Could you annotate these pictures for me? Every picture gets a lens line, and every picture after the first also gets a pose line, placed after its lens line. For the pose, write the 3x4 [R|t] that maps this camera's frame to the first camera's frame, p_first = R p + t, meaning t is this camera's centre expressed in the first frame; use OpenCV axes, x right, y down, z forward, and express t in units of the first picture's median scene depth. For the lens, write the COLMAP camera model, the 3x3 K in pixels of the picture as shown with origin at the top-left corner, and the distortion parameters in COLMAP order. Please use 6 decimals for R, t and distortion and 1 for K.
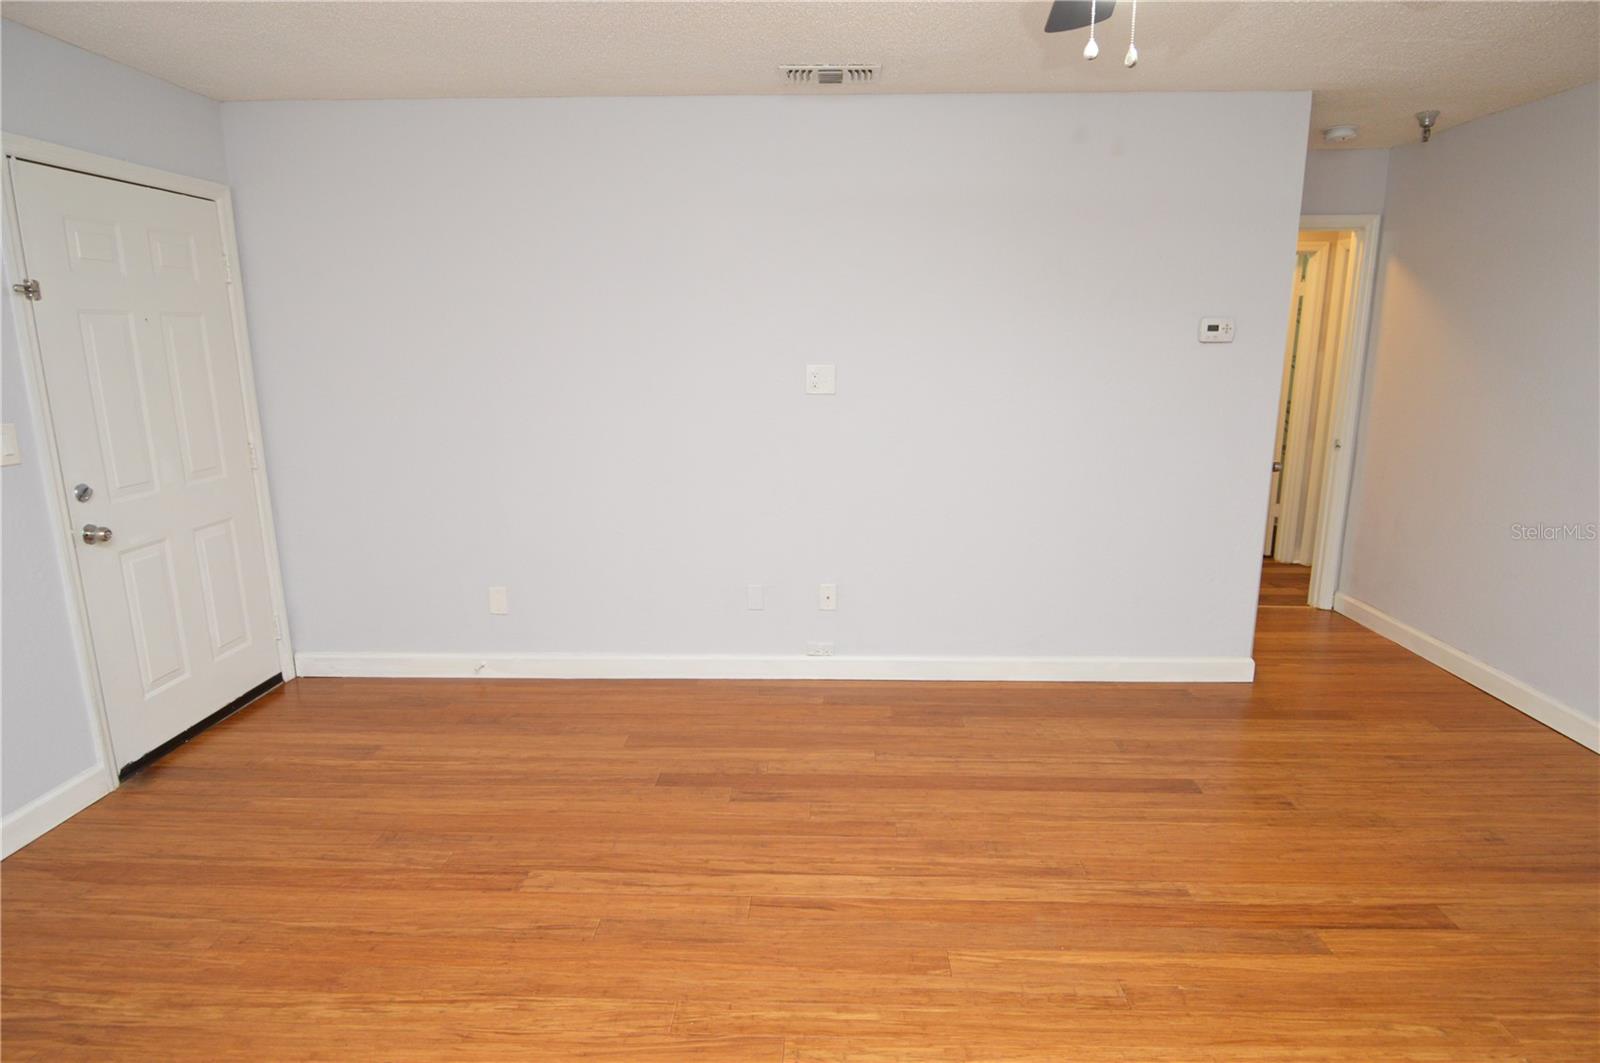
lens RADIAL K [[850.2, 0, 804.1], [0, 850.2, 527.4], [0, 0, 1]] dist [0.009463, -0.022768]
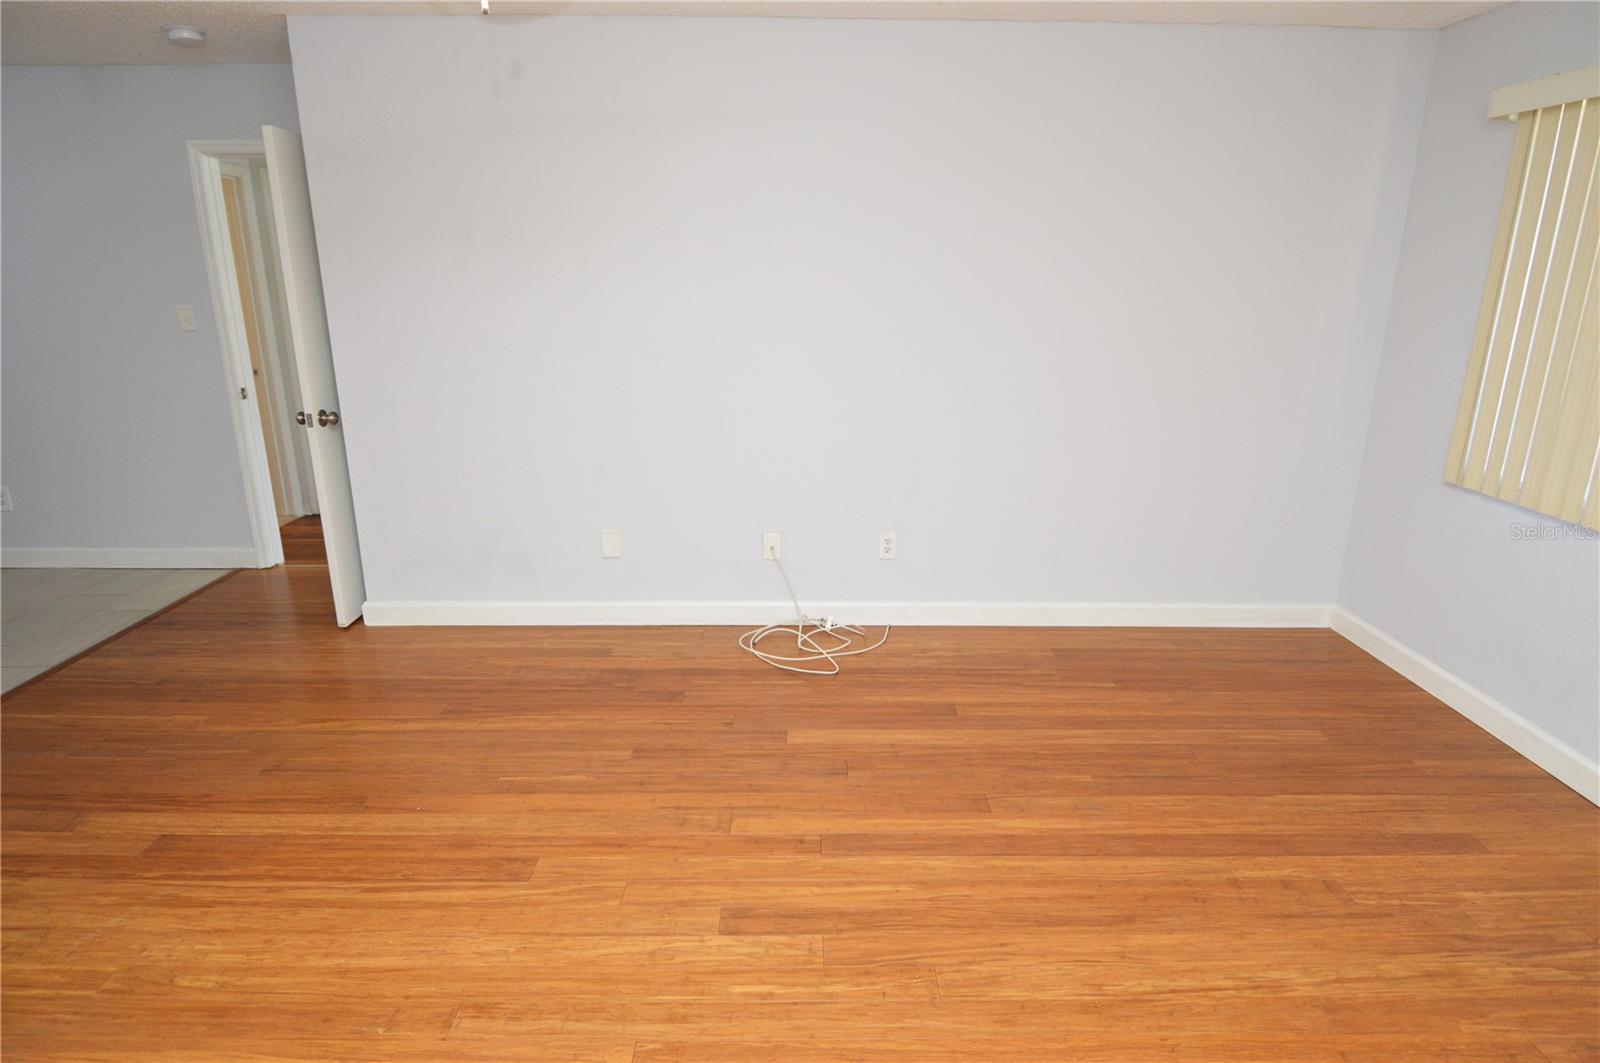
lens RADIAL K [[850.2, 0, 804.8], [0, 850.2, 526.3], [0, 0, 1]] dist [0.009463, -0.022768]
pose [[-0.999267, 0.006293, -0.037754, 0.034874], [-0.012316, 0.881065, 0.472835, -0.353985], [0.036239, 0.472953, -0.880342, 1.595416]]
